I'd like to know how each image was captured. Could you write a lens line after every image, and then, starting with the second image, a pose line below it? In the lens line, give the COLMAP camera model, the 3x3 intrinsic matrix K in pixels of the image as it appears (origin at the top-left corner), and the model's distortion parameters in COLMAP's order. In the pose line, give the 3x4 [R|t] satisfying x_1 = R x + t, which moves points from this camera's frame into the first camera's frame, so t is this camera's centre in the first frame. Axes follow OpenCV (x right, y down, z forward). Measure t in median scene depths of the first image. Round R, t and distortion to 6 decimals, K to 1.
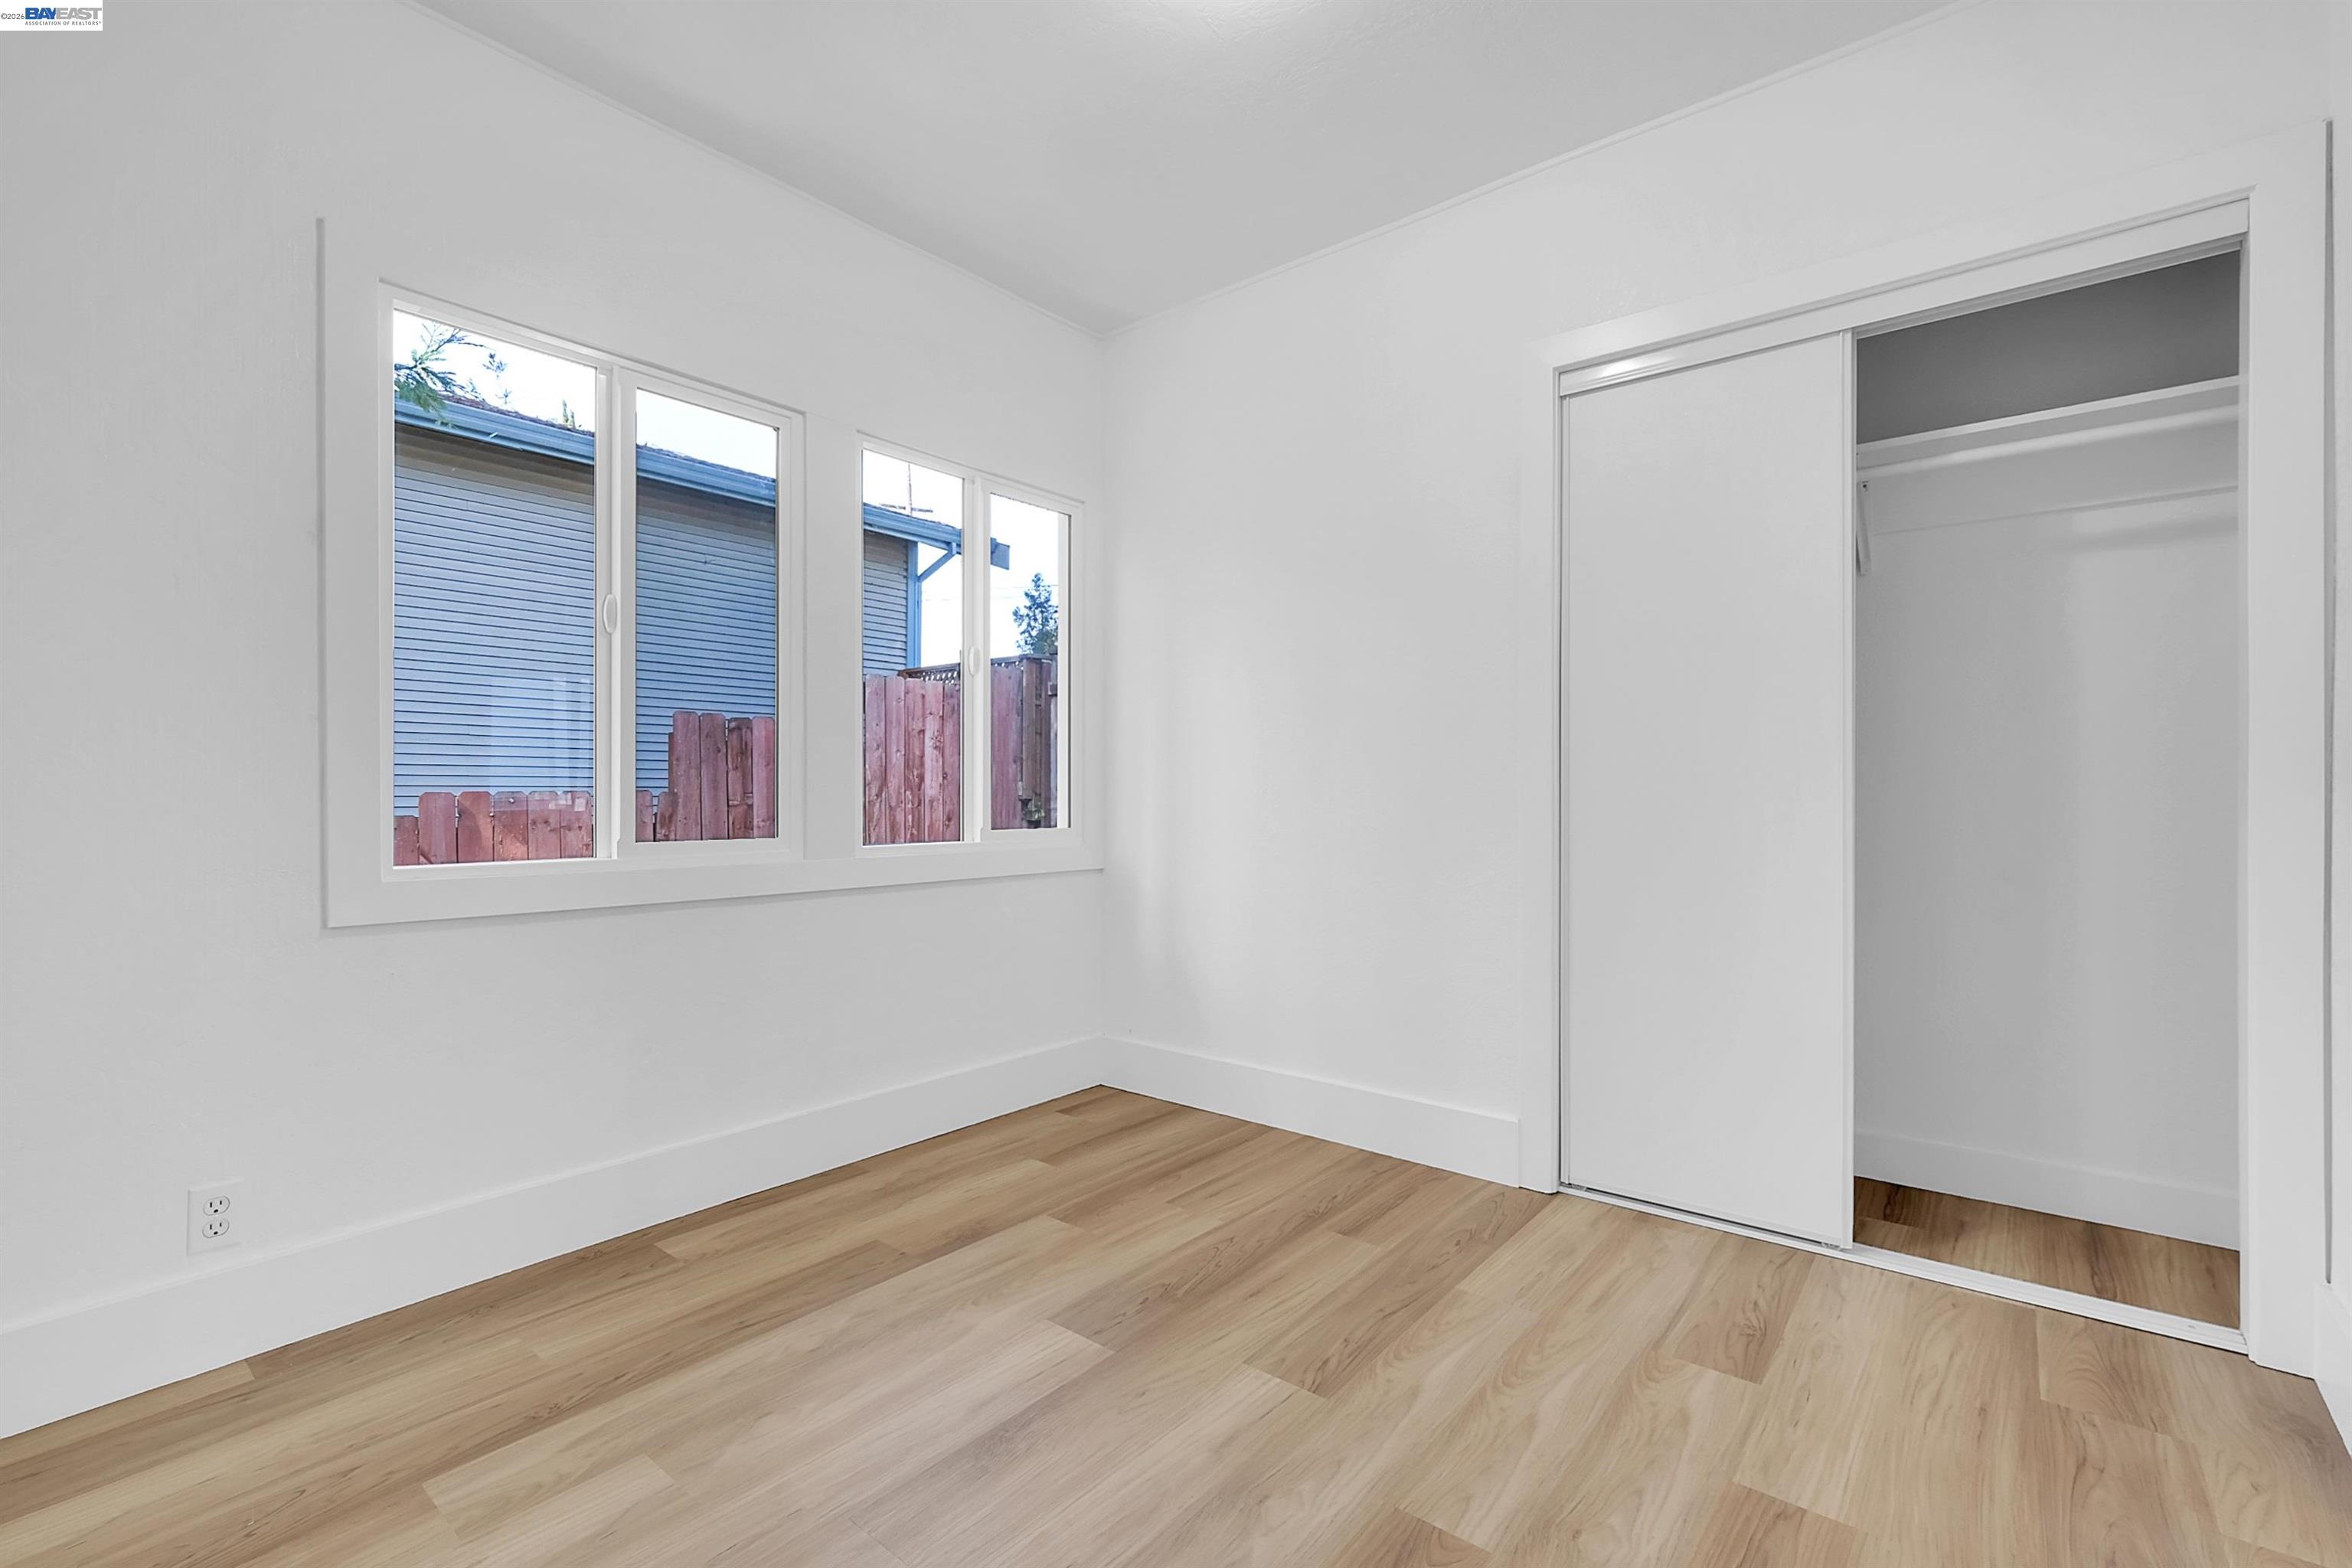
lens RADIAL K [[1036.0, 0, 1184.5], [0, 1036.0, 777.1], [0, 0, 1]] dist [0.001841, -0.000429]
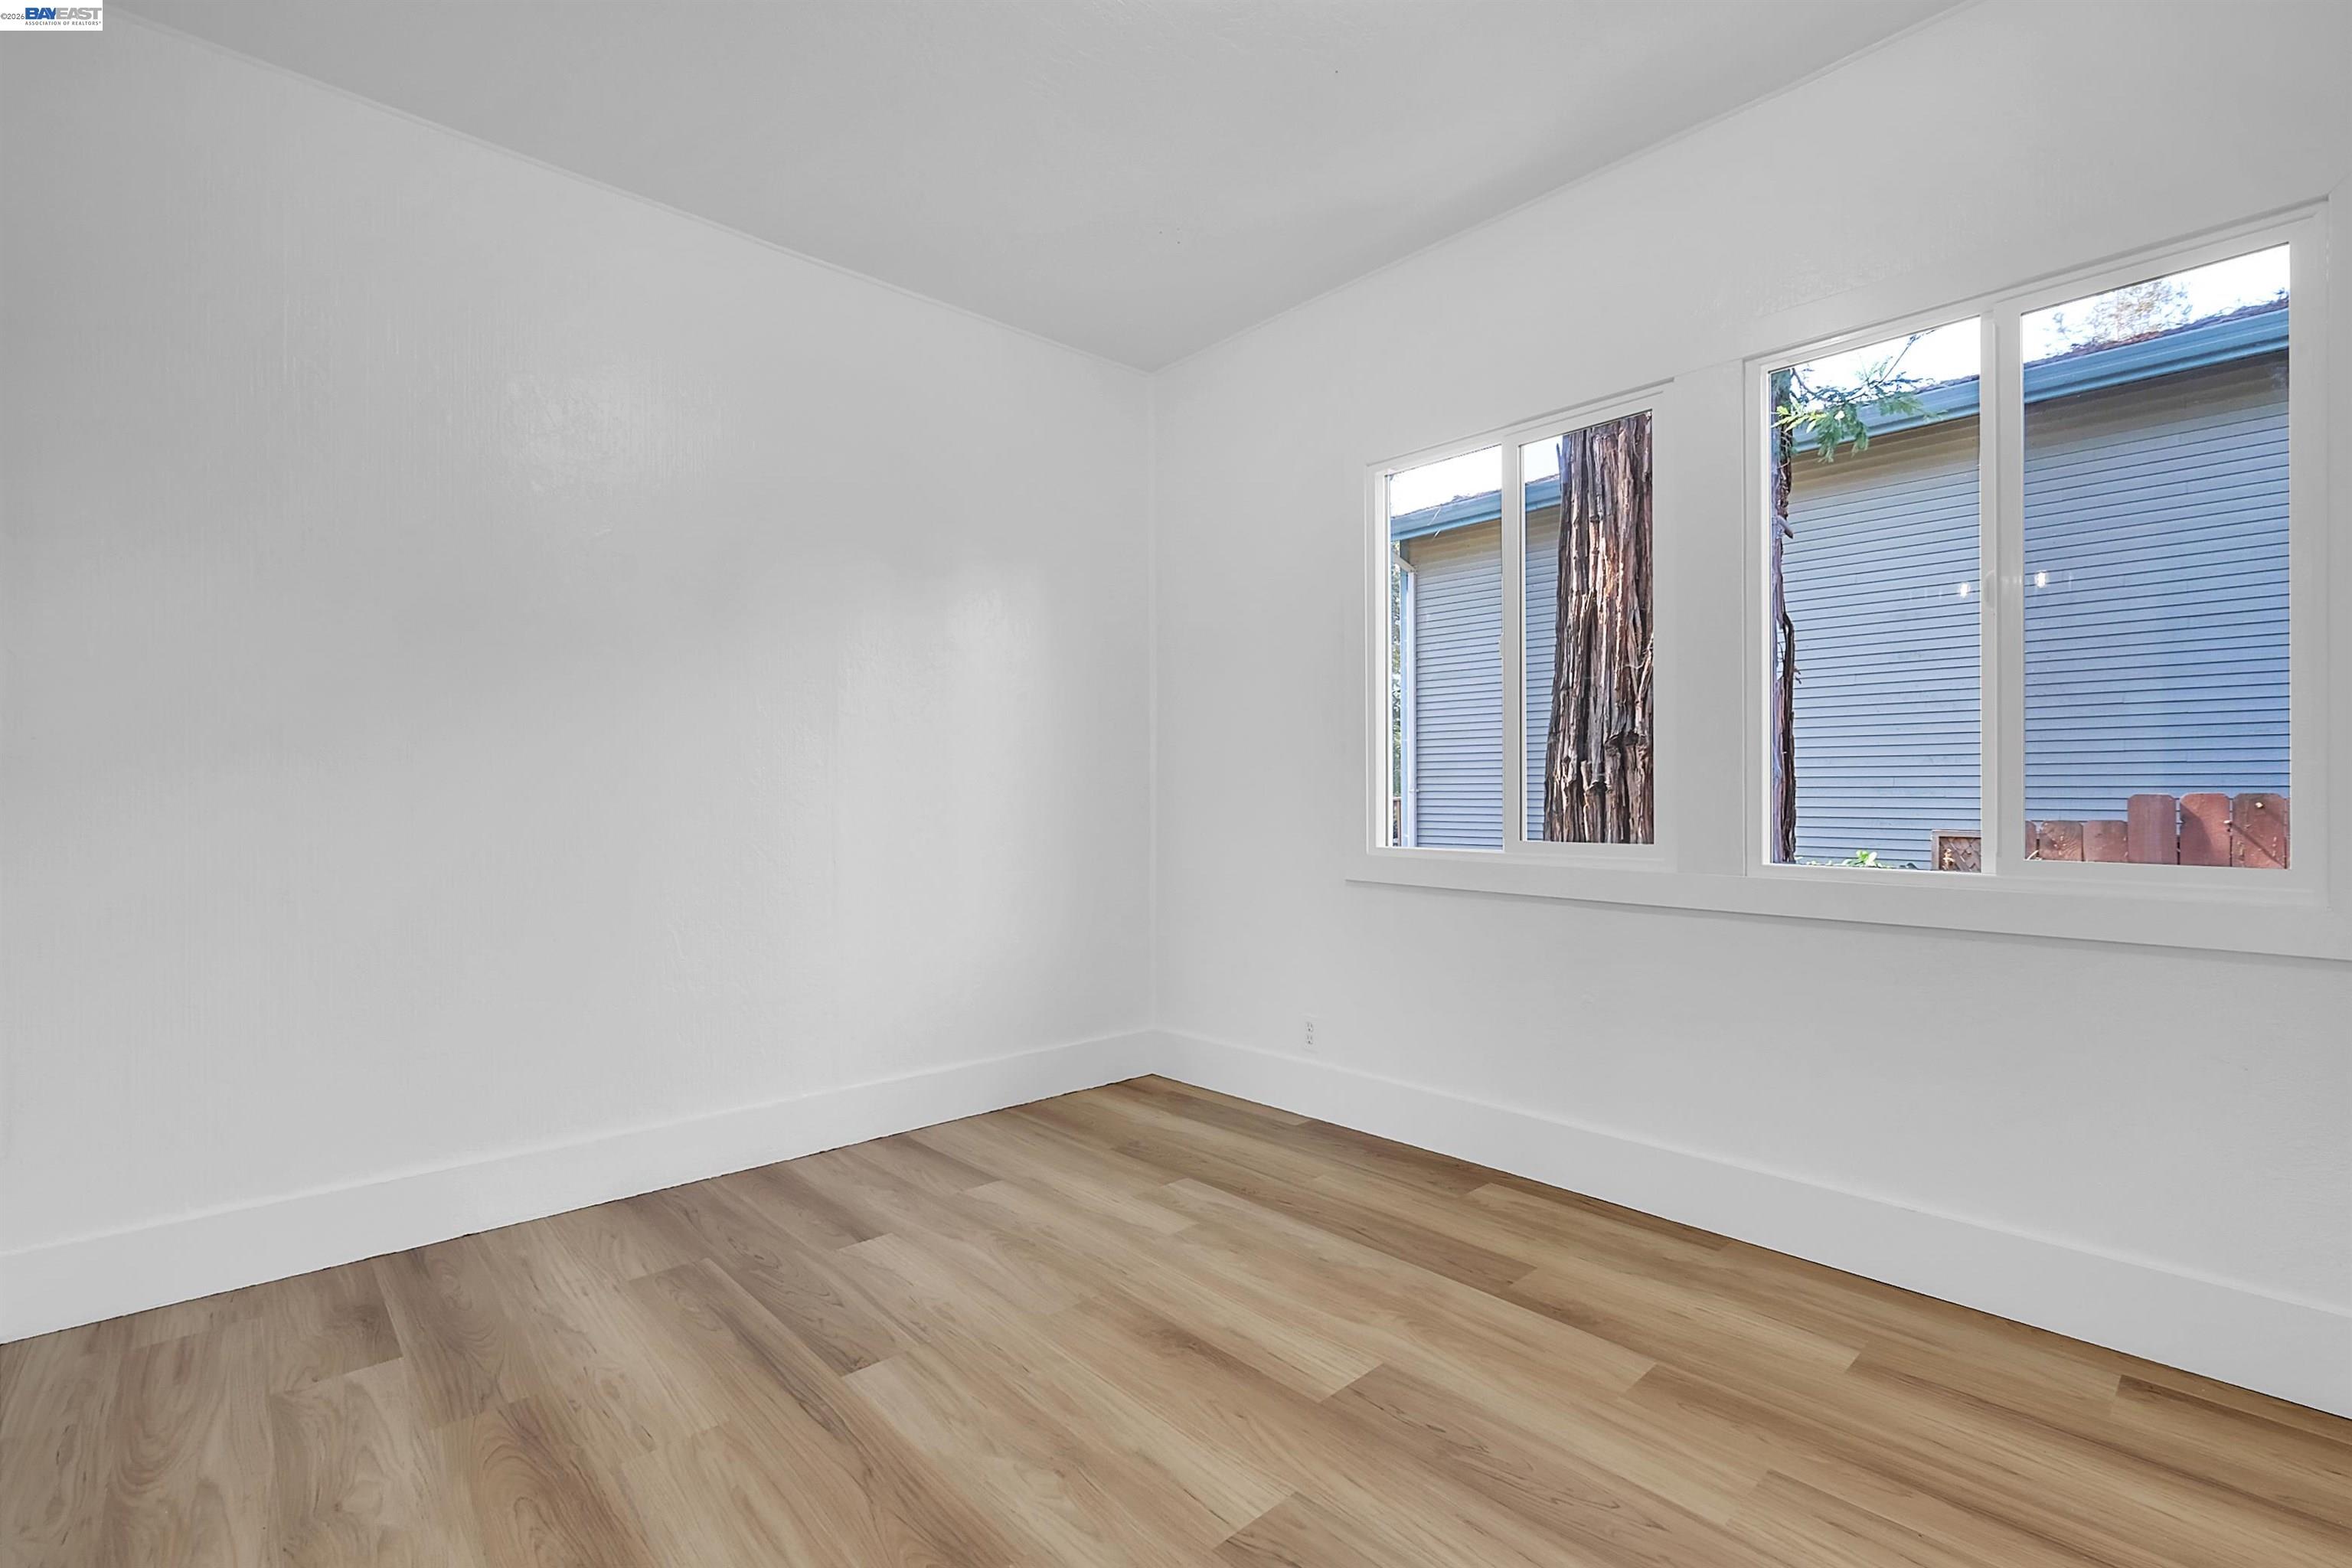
lens RADIAL K [[1036.0, 0, 1144.4], [0, 1036.0, 803.8], [0, 0, 1]] dist [0.001841, -0.000429]
pose [[-0.157349, 0.009594, -0.987496, 0.713029], [0.014939, 0.999862, 0.007334, 0.009330], [0.987430, -0.013598, -0.157470, 0.822832]]
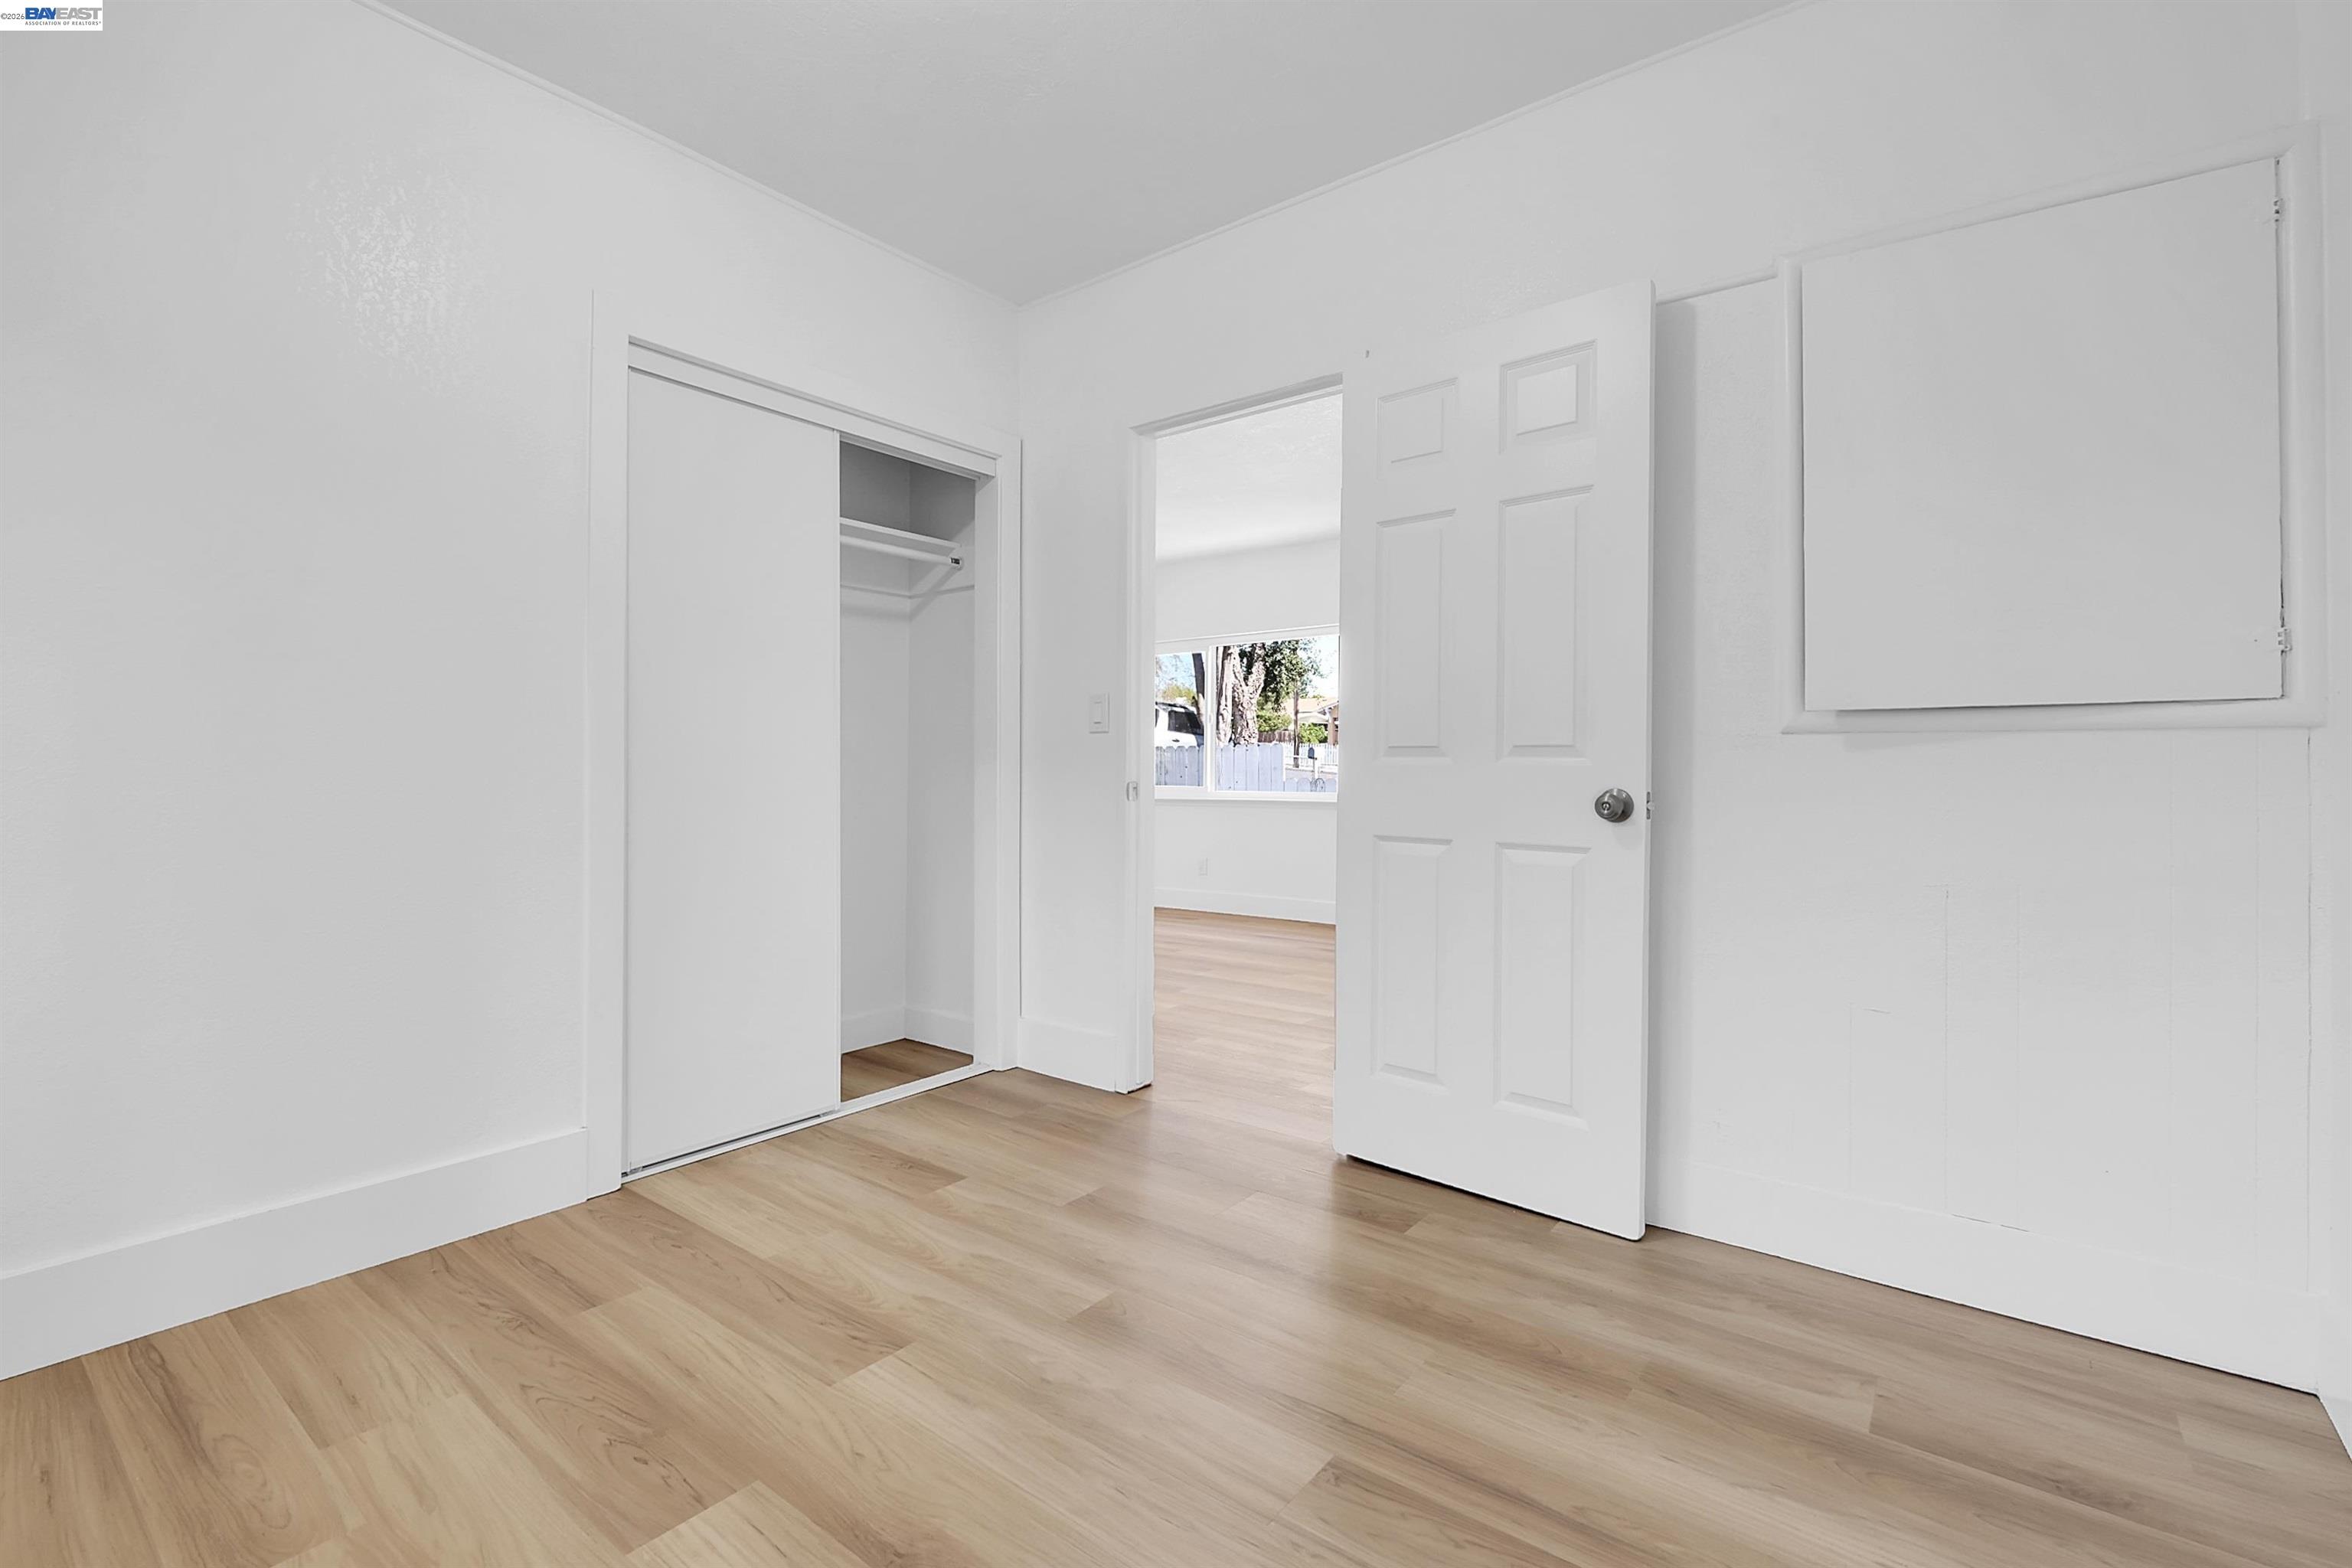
lens RADIAL K [[1036.0, 0, 1164.2], [0, 1036.0, 776.9], [0, 0, 1]] dist [0.001841, -0.000429]
pose [[-0.020735, 0.003713, 0.999778, -0.705549], [-0.011567, 0.999925, -0.003953, 0.019074], [-0.999718, -0.011646, -0.020690, 0.588993]]
